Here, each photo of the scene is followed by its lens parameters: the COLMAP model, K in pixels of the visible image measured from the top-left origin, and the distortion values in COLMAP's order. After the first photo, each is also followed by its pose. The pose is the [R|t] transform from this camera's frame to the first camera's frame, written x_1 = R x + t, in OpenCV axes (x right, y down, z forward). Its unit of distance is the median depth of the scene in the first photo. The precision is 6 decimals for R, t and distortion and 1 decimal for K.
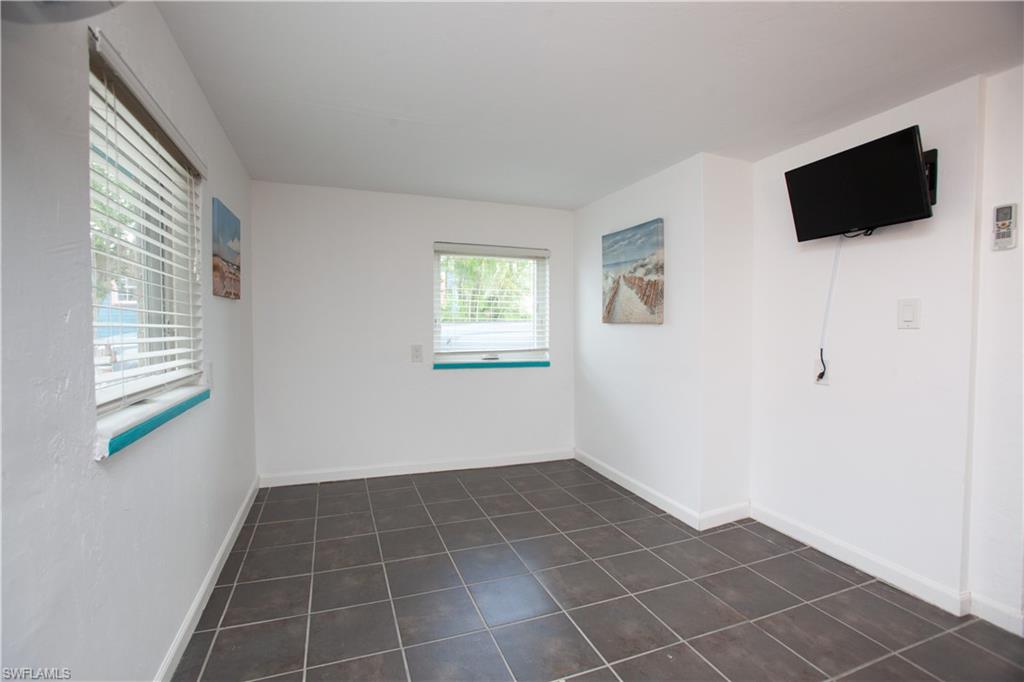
lens RADIAL K [[469.6, 0, 509.9], [0, 469.6, 342.6], [0, 0, 1]] dist [-0.022585, 0.003275]
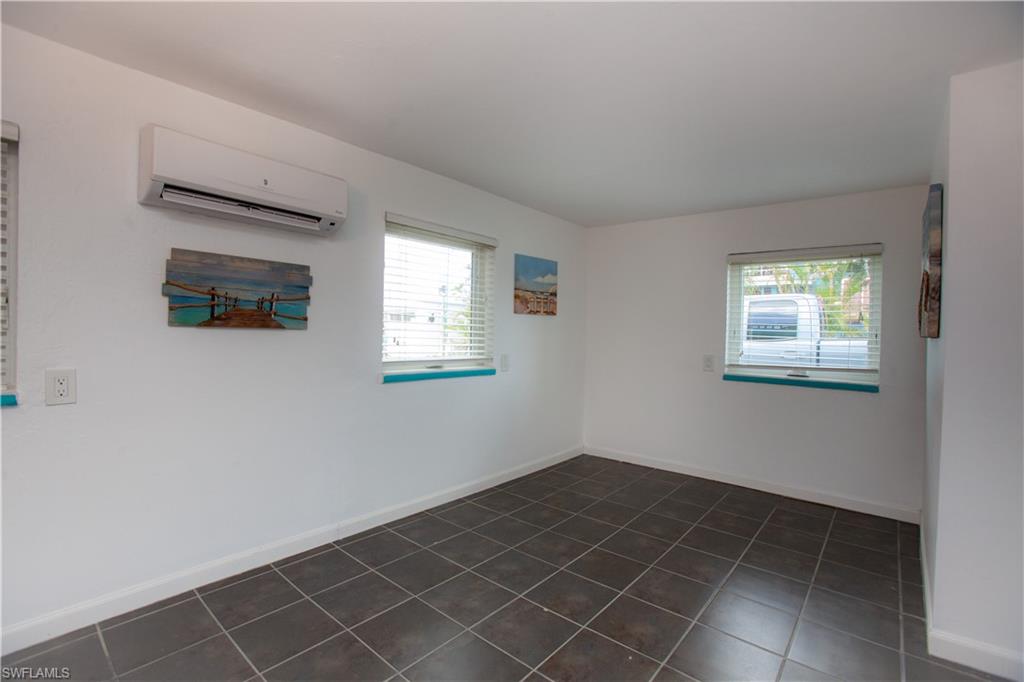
lens RADIAL K [[469.6, 0, 515.3], [0, 469.6, 340.9], [0, 0, 1]] dist [-0.022585, 0.003275]
pose [[0.514455, 0.024578, -0.857165, 0.572184], [-0.053478, 0.998563, -0.003464, 0.000105], [0.855848, 0.047621, 0.515030, 0.116694]]
